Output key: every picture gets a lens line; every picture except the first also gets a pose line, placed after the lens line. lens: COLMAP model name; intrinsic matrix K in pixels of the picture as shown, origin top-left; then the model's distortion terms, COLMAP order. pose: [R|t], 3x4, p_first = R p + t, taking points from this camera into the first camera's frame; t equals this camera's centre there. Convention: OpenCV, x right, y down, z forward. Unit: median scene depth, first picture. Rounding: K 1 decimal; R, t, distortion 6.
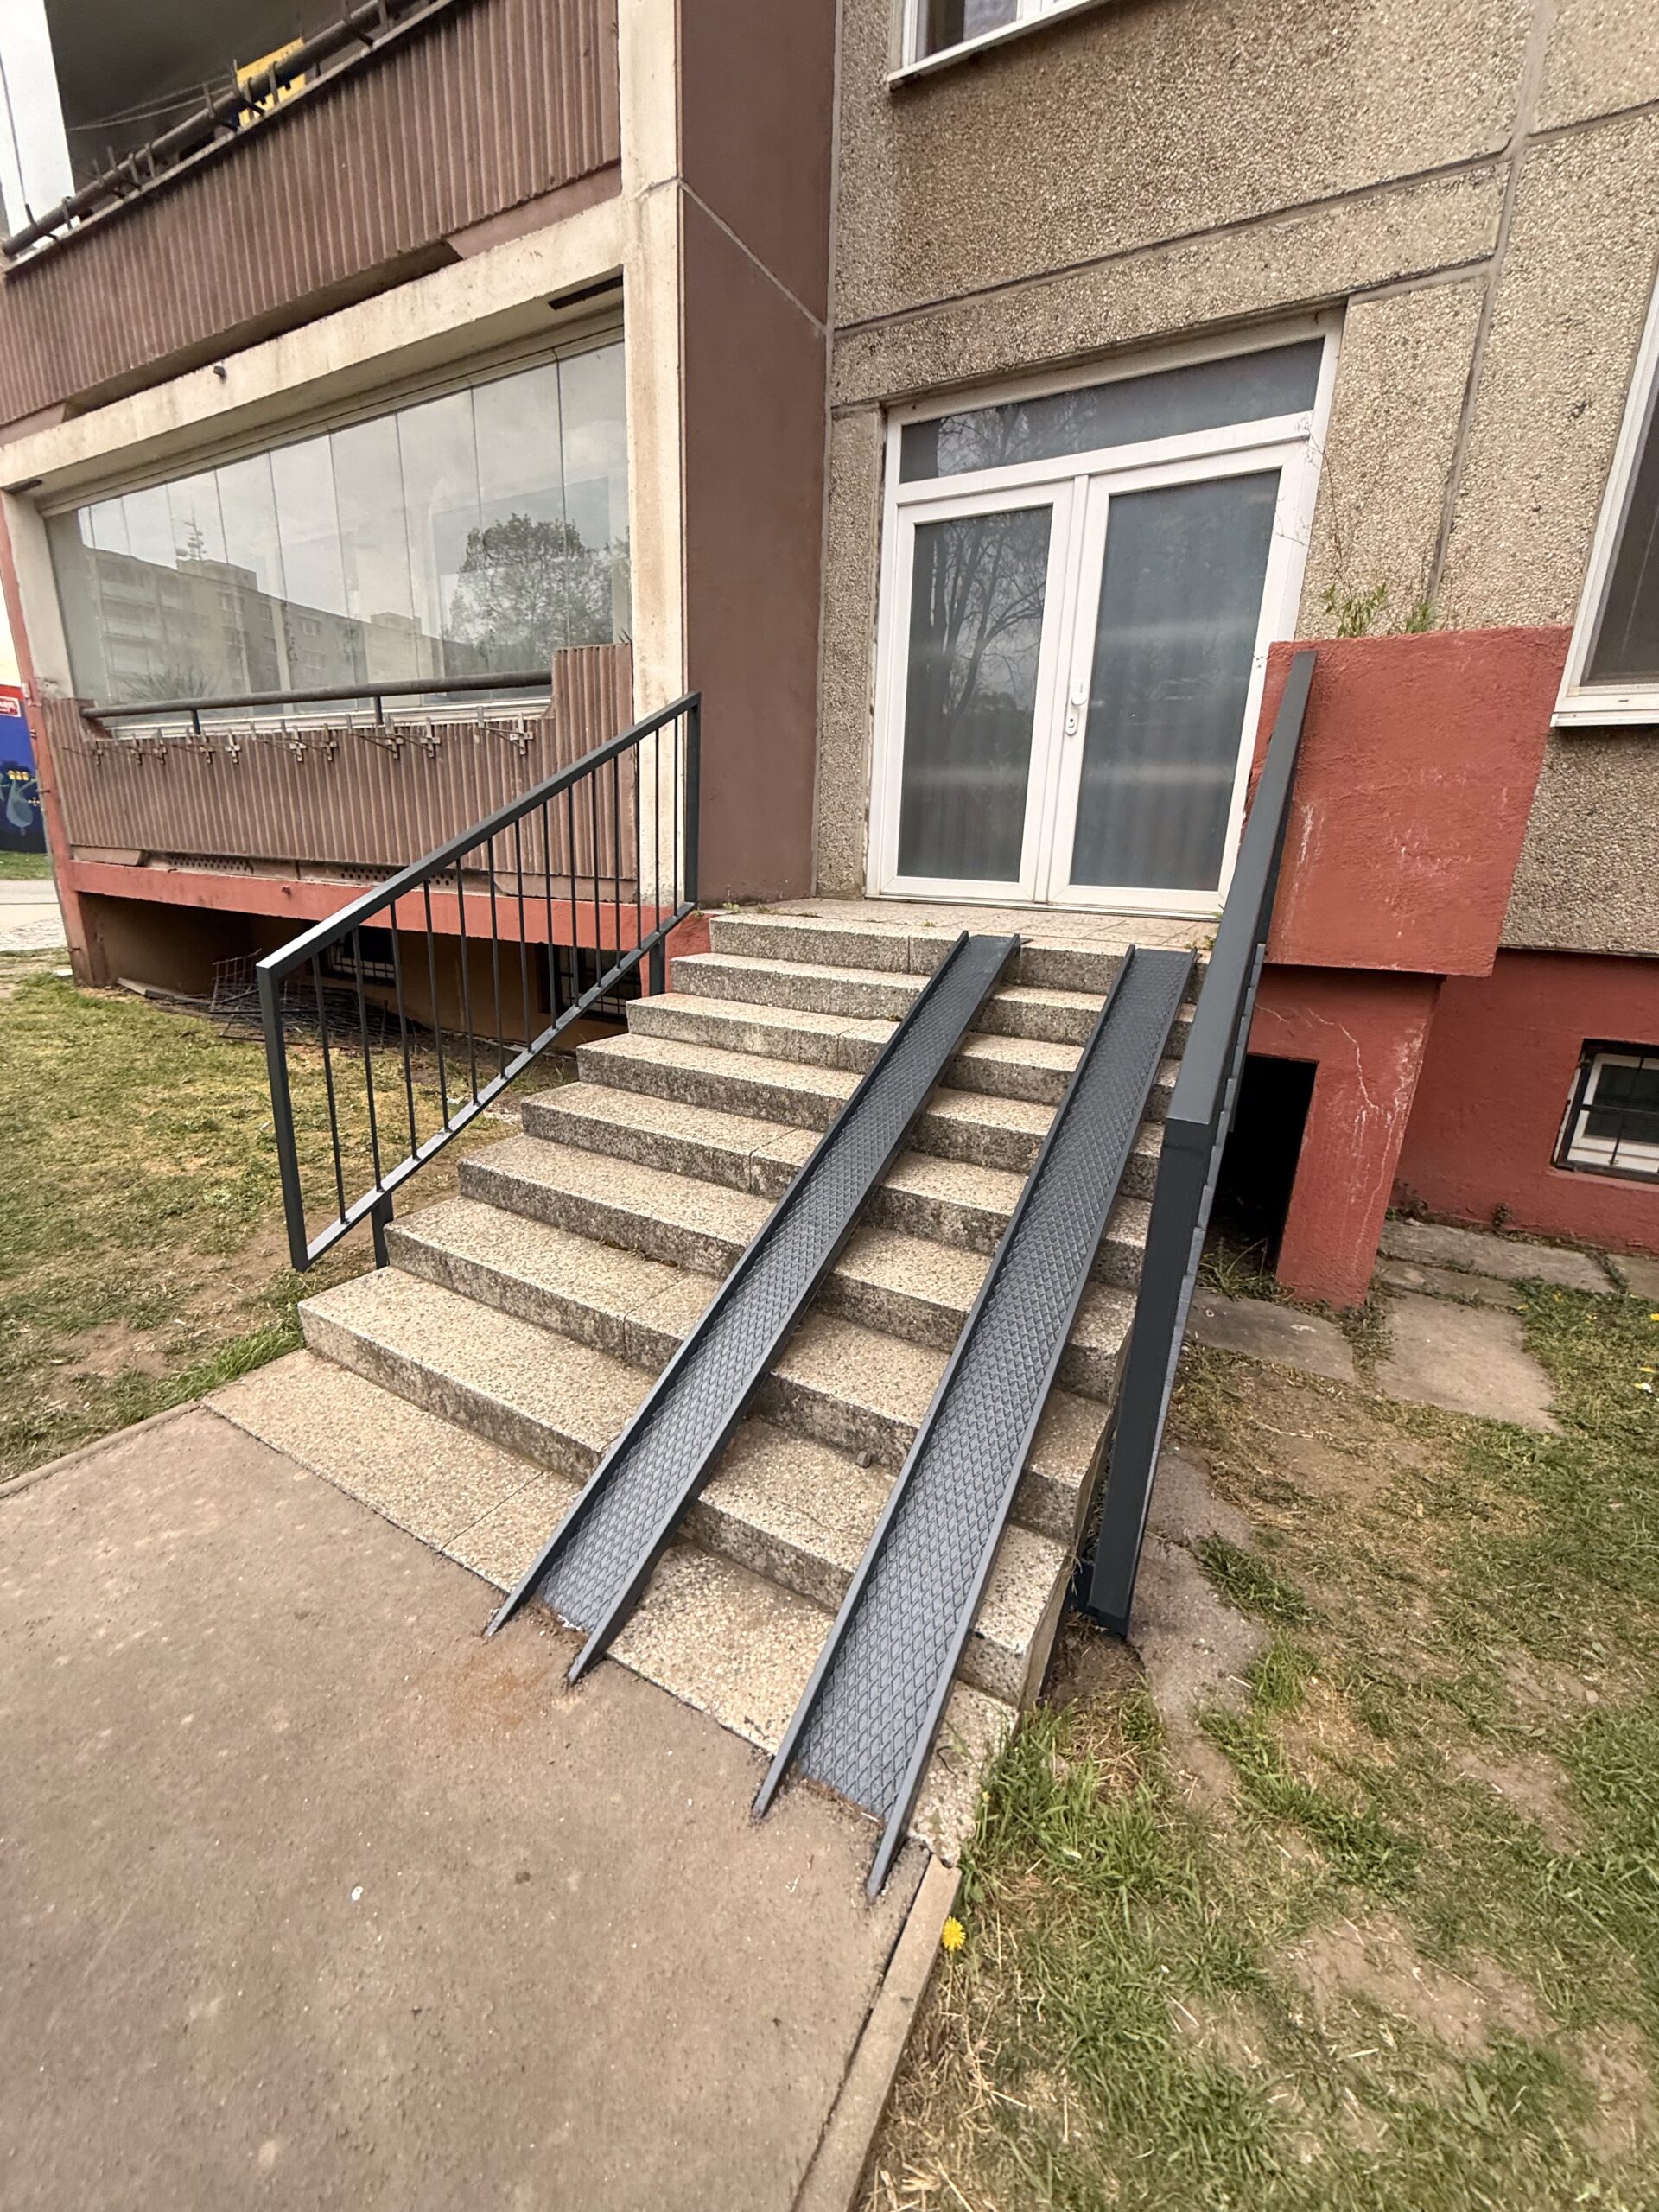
lens RADIAL K [[880.2, 0, 826.6], [0, 880.2, 1098.8], [0, 0, 1]] dist [-0.000977, -0.000055]
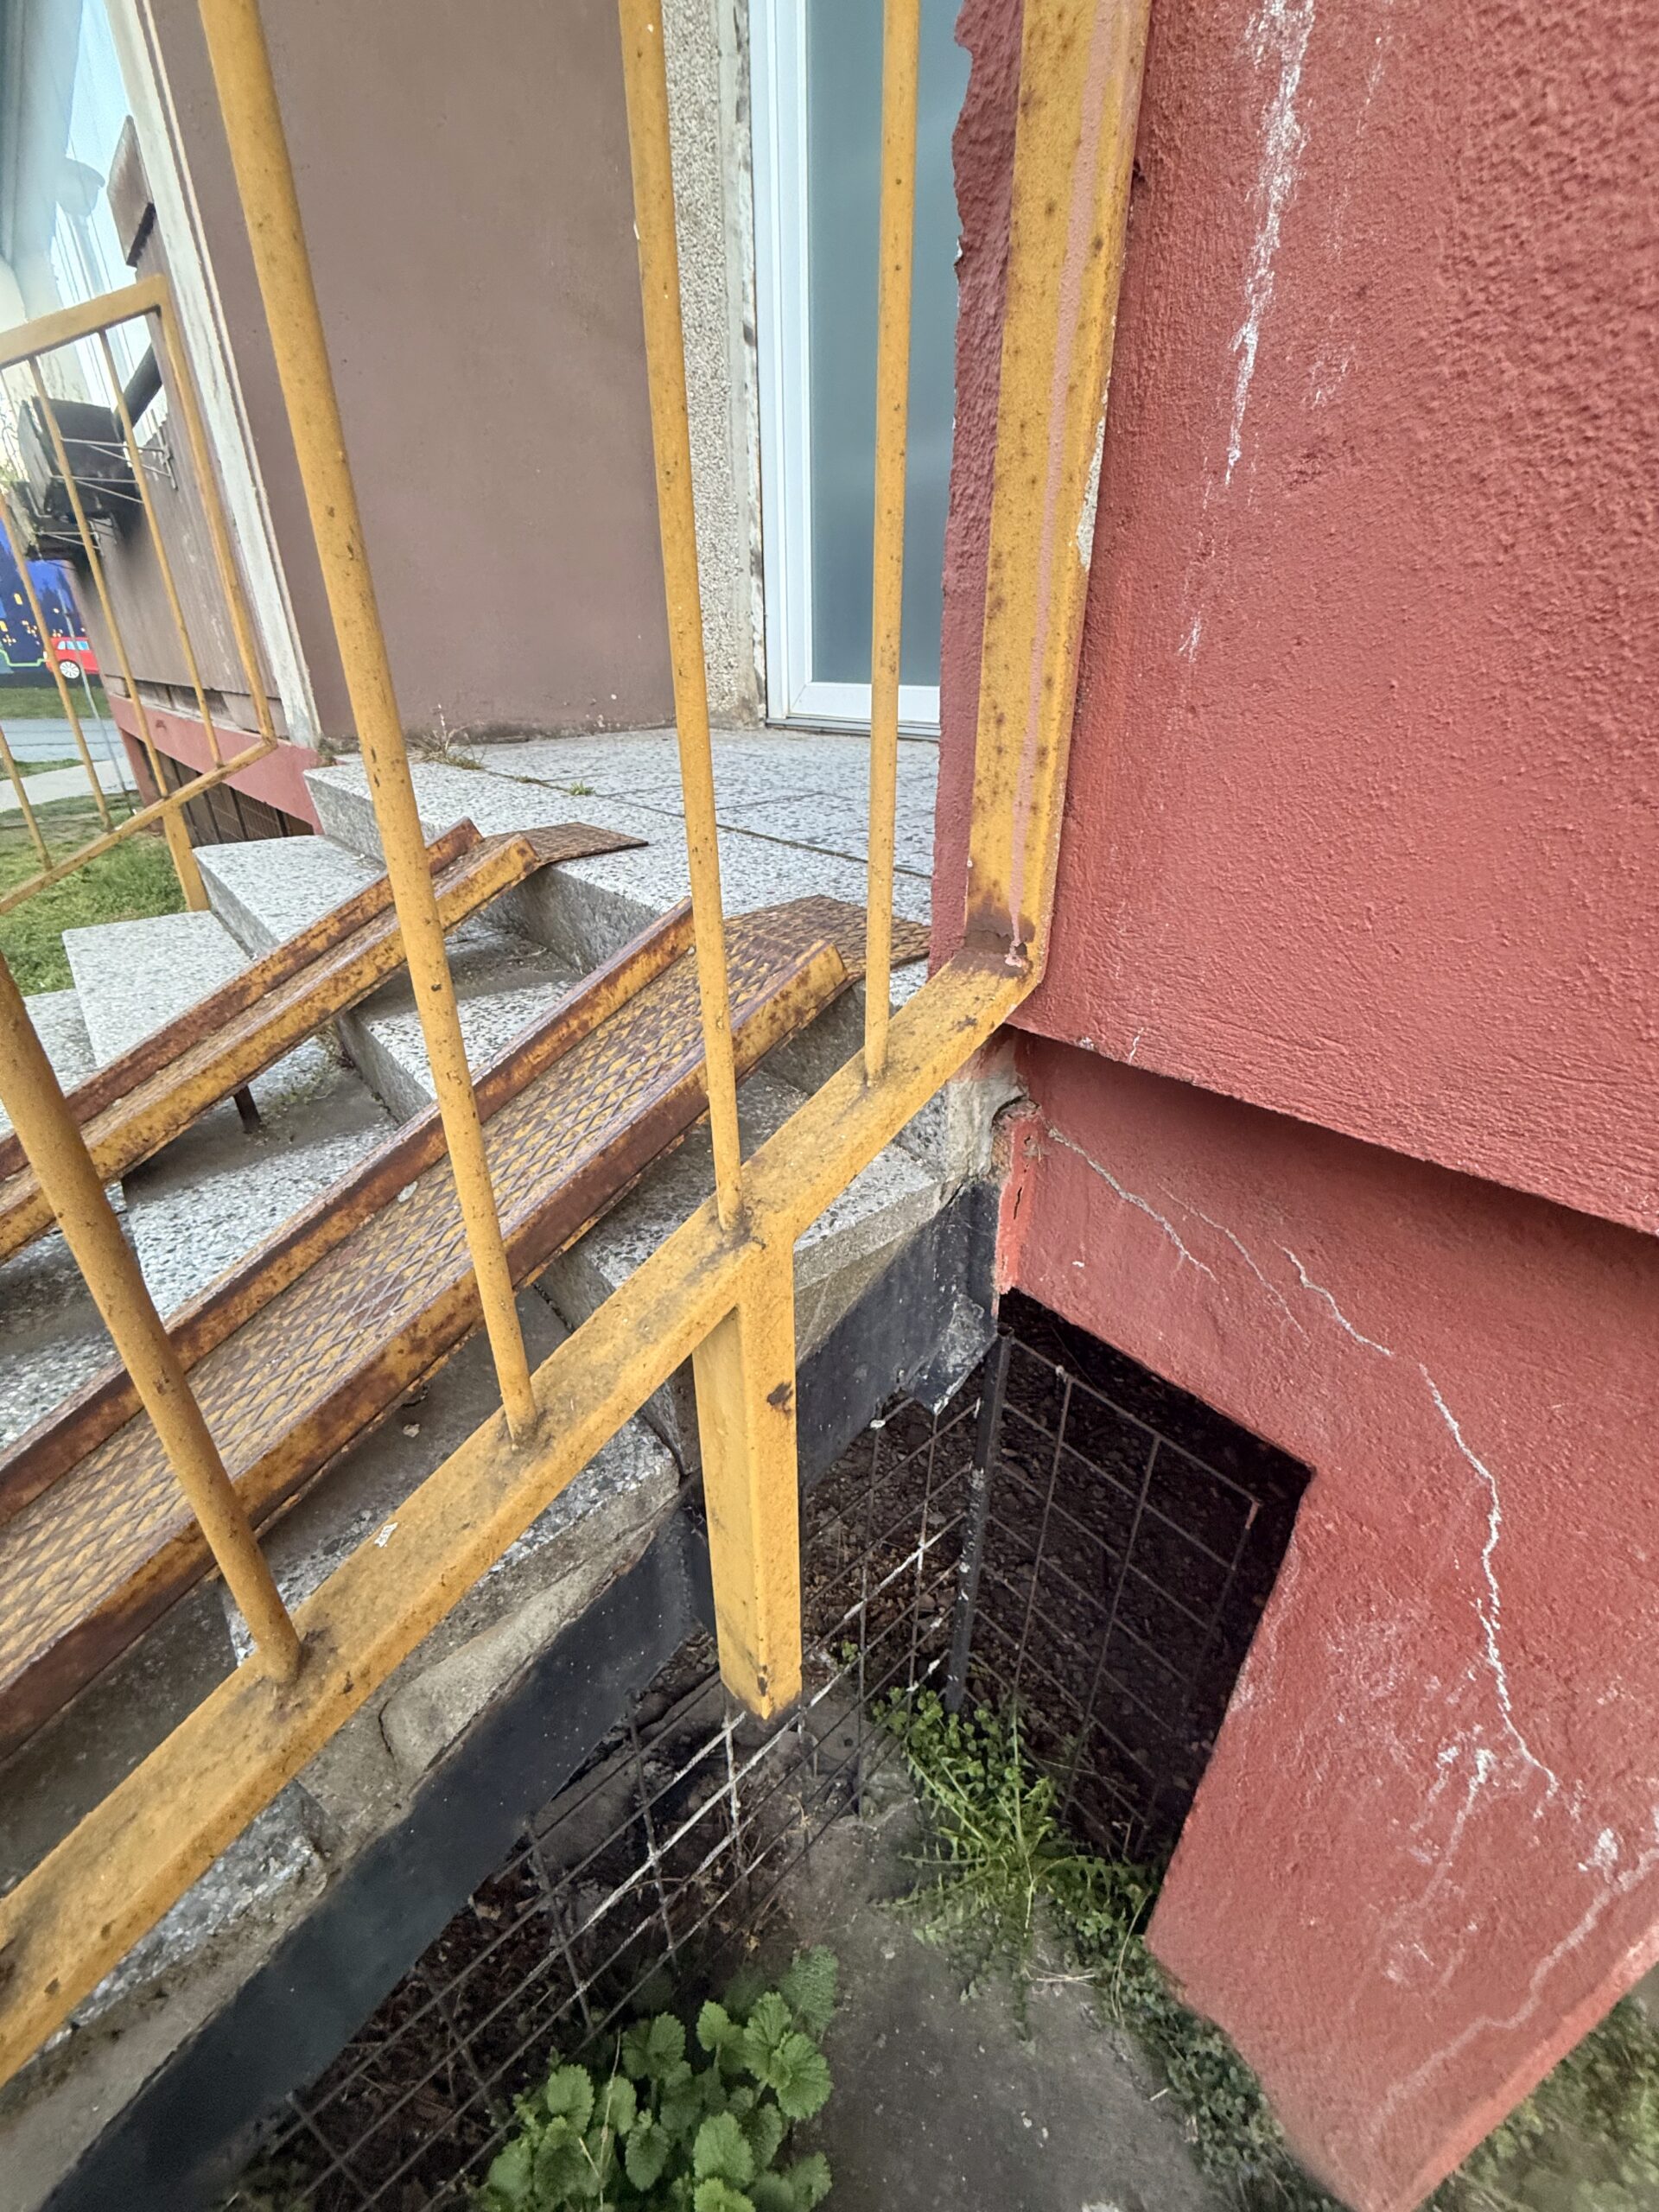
lens RADIAL K [[877.9, 0, 826.4], [0, 877.9, 1100.0], [0, 0, 1]] dist [-0.002291, 0.000564]
pose [[0.938480, 0.124486, -0.322116, 0.457475], [-0.063556, 0.979096, 0.193214, -0.159168], [0.339435, -0.160855, 0.926774, 0.694203]]
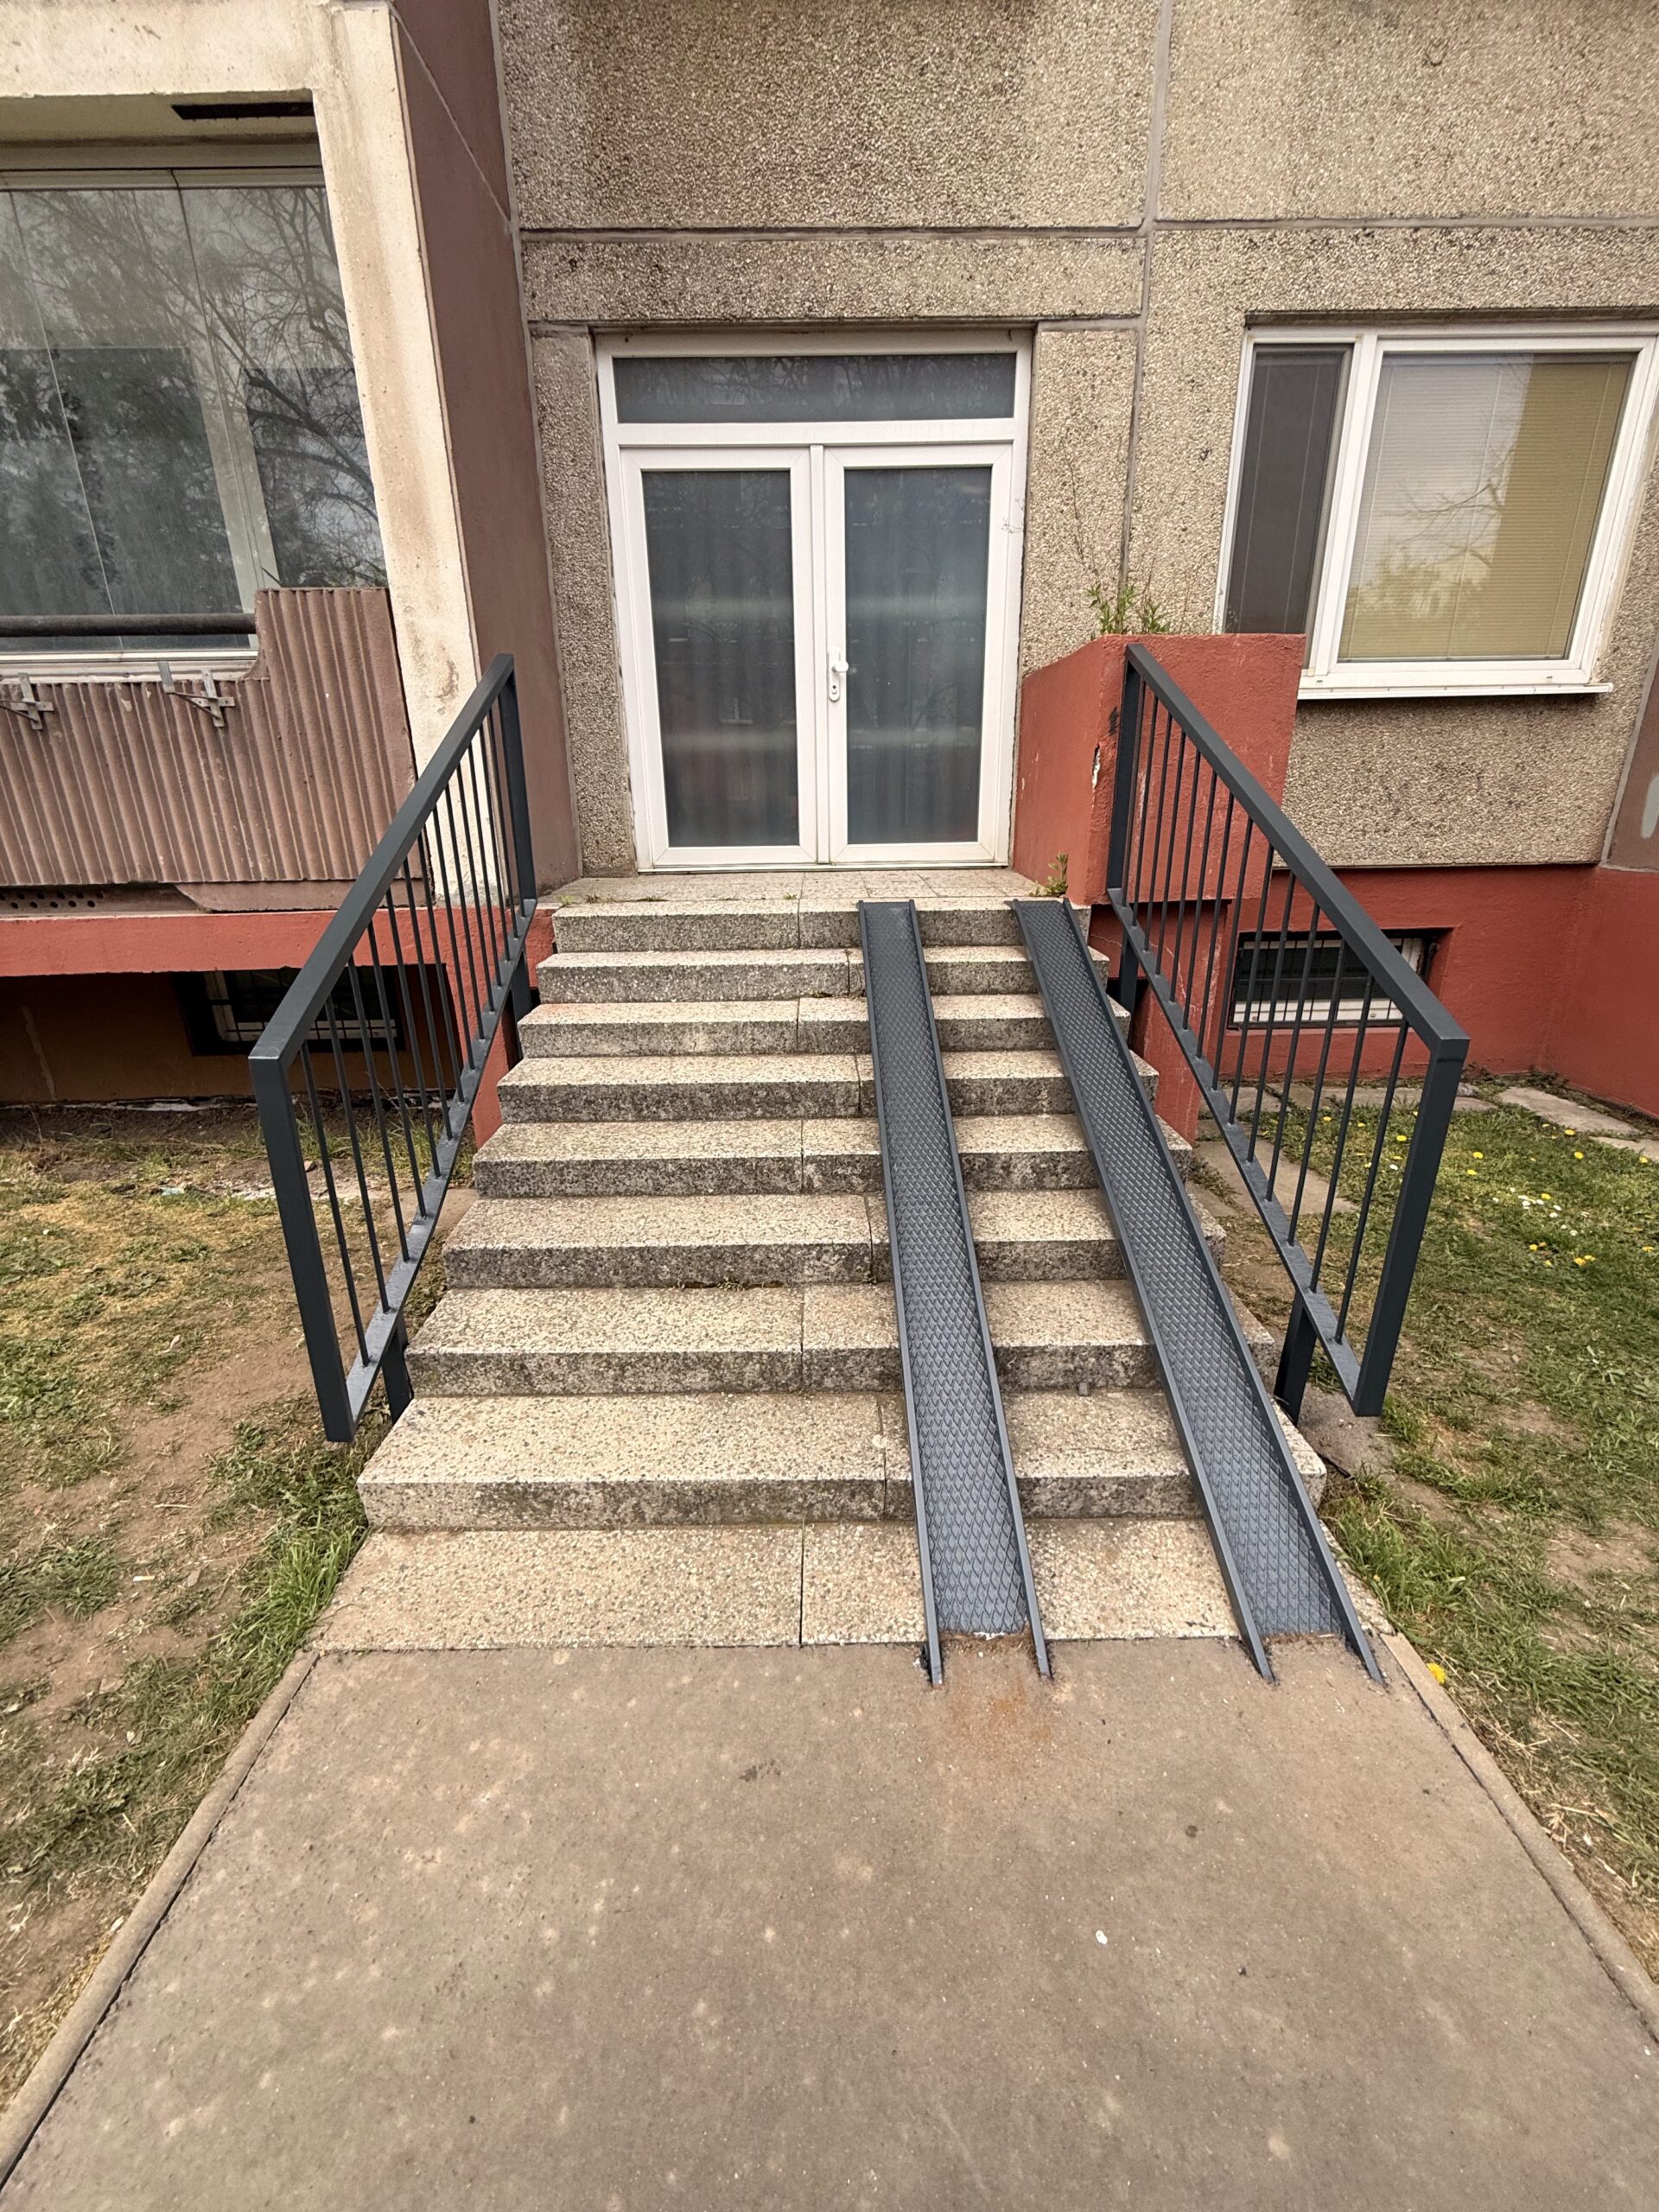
lens RADIAL K [[880.2, 0, 826.6], [0, 880.2, 1098.8], [0, 0, 1]] dist [-0.000977, -0.000055]
pose [[0.863281, -0.207396, 0.460144, -0.417006], [0.180706, 0.978245, 0.101889, -0.077471], [-0.471265, -0.004808, 0.881979, 0.101930]]
